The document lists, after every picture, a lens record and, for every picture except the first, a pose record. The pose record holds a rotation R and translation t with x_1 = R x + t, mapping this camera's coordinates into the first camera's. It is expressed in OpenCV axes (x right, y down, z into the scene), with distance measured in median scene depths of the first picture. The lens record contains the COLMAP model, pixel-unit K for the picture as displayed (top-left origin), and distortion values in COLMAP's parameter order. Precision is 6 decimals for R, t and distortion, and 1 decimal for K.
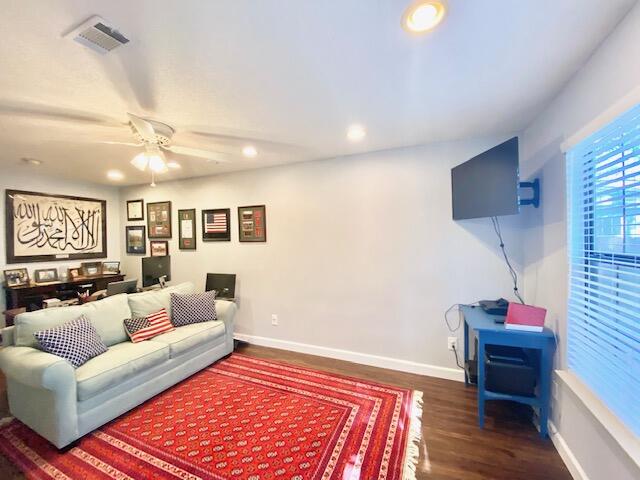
lens RADIAL K [[259.0, 0, 320.0], [0, 259.0, 240.0], [0, 0, 1]] dist [0.021243, -0.021984]
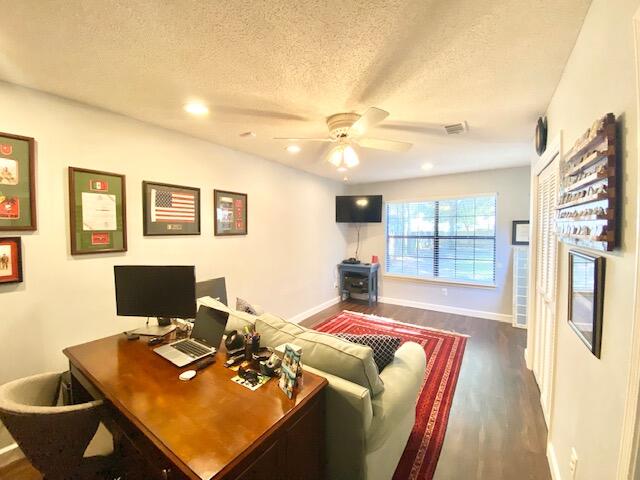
lens RADIAL K [[259.0, 0, 320.0], [0, 259.0, 240.0], [0, 0, 1]] dist [0.021243, -0.021984]
pose [[0.174611, -0.035967, 0.983980, -0.994854], [-0.000989, 0.999326, 0.036704, -0.008487], [-0.984637, -0.007382, 0.174458, 0.550149]]
